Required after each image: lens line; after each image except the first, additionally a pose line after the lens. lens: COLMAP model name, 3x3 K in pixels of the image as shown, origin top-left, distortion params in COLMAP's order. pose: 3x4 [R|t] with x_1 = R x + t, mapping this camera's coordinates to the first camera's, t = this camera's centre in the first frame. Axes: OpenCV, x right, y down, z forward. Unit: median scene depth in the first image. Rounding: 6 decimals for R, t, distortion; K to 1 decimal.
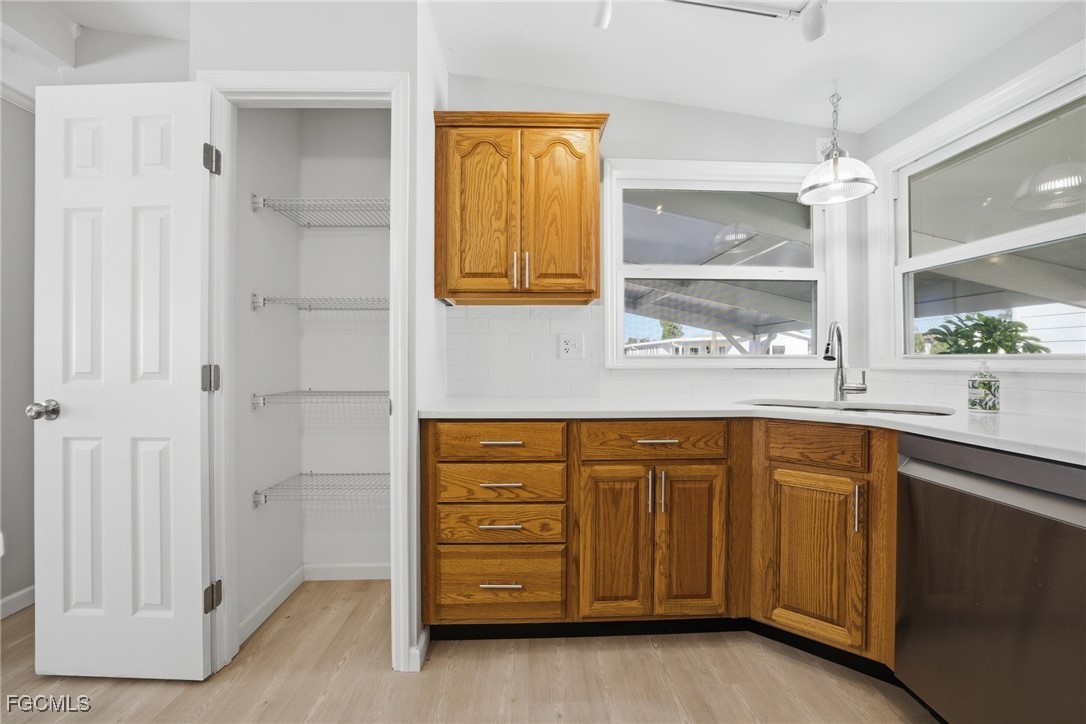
lens RADIAL K [[477.9, 0, 544.7], [0, 477.9, 359.9], [0, 0, 1]] dist [-0.039478, 0.010219]
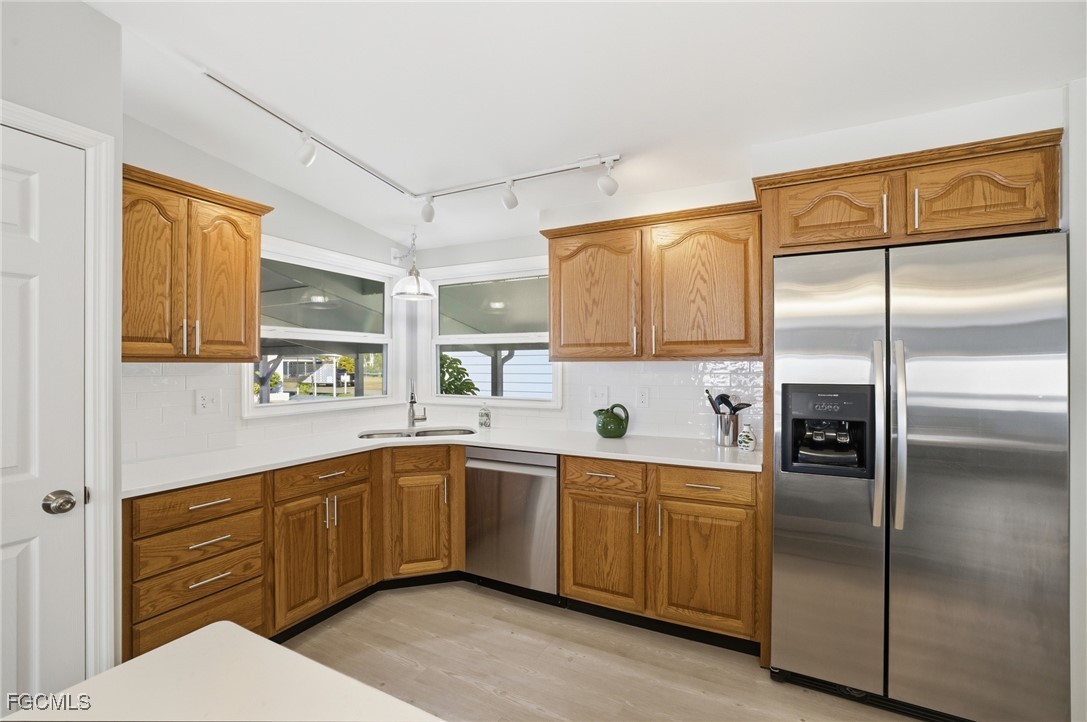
lens RADIAL K [[478.3, 0, 544.1], [0, 478.3, 364.1], [0, 0, 1]] dist [-0.039478, 0.010219]
pose [[0.494882, -0.000895, 0.868960, -0.636551], [0.000578, 1.000000, 0.000701, -0.147401], [-0.868960, 0.000155, 0.494882, -0.204583]]
